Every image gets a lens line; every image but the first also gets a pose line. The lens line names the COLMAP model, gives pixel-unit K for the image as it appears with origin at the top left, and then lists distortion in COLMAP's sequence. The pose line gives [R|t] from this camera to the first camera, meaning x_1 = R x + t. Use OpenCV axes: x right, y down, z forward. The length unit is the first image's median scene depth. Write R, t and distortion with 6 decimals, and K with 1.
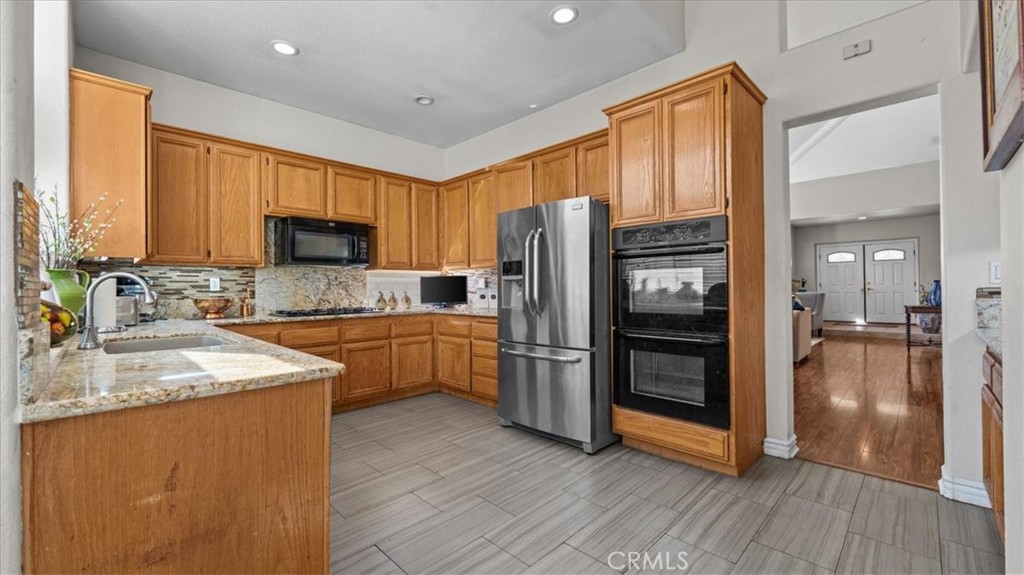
lens RADIAL K [[411.8, 0, 514.6], [0, 411.8, 285.5], [0, 0, 1]] dist [0.003075, -0.001918]
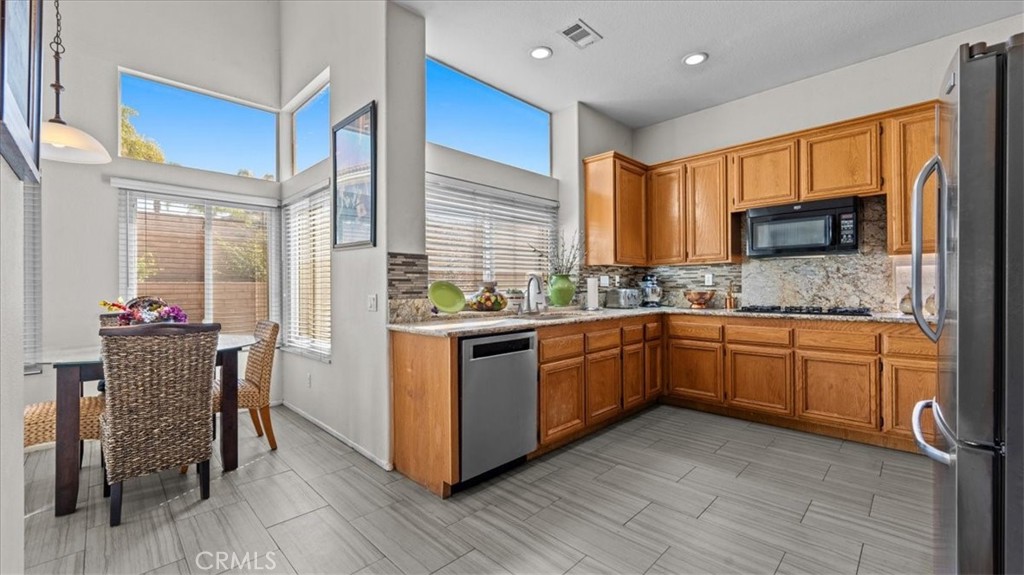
lens RADIAL K [[411.8, 0, 512.9], [0, 411.8, 285.4], [0, 0, 1]] dist [0.003075, -0.001918]
pose [[-0.003368, 0.004174, -0.999986, 0.420868], [0.014675, 0.999884, 0.004124, 0.000065], [0.999887, -0.014661, -0.003429, 0.425465]]
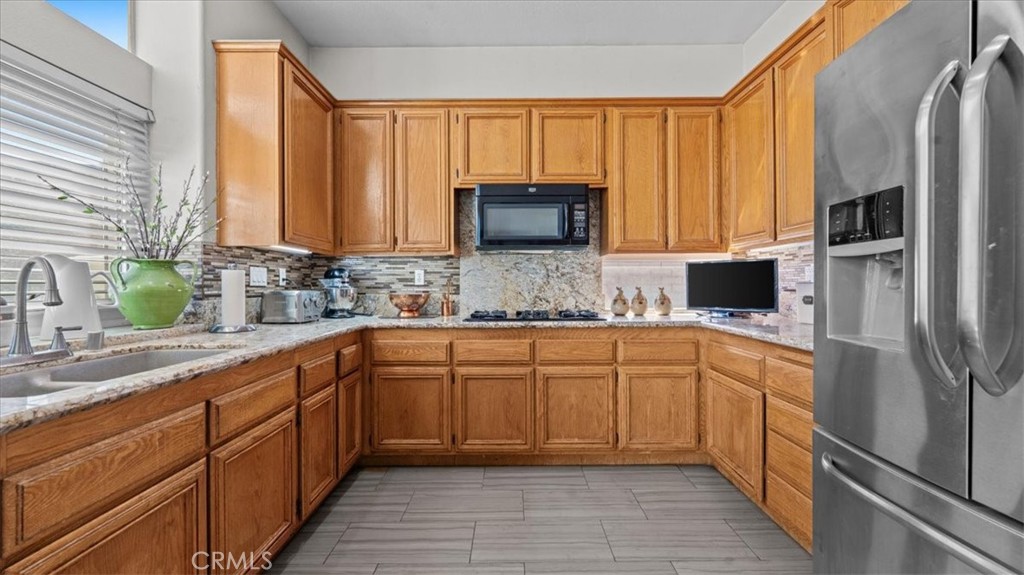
lens RADIAL K [[411.8, 0, 513.2], [0, 411.8, 284.8], [0, 0, 1]] dist [0.003075, -0.001918]
pose [[0.703497, 0.005377, -0.710677, 0.027130], [0.002594, 0.999945, 0.010133, 0.004226], [0.710693, -0.008972, 0.703445, 0.502696]]
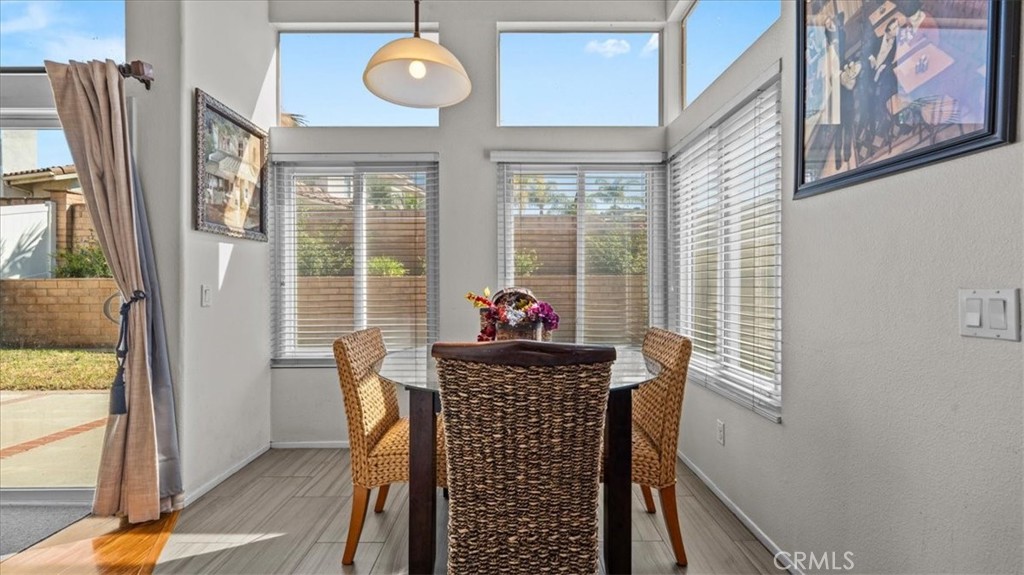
lens RADIAL K [[411.8, 0, 514.2], [0, 411.8, 288.0], [0, 0, 1]] dist [0.003075, -0.001918]
pose [[-0.704719, 0.017947, -0.709260, 0.079693], [0.014852, 0.999834, 0.010542, 0.007686], [0.709331, -0.003105, -0.704868, 0.155028]]
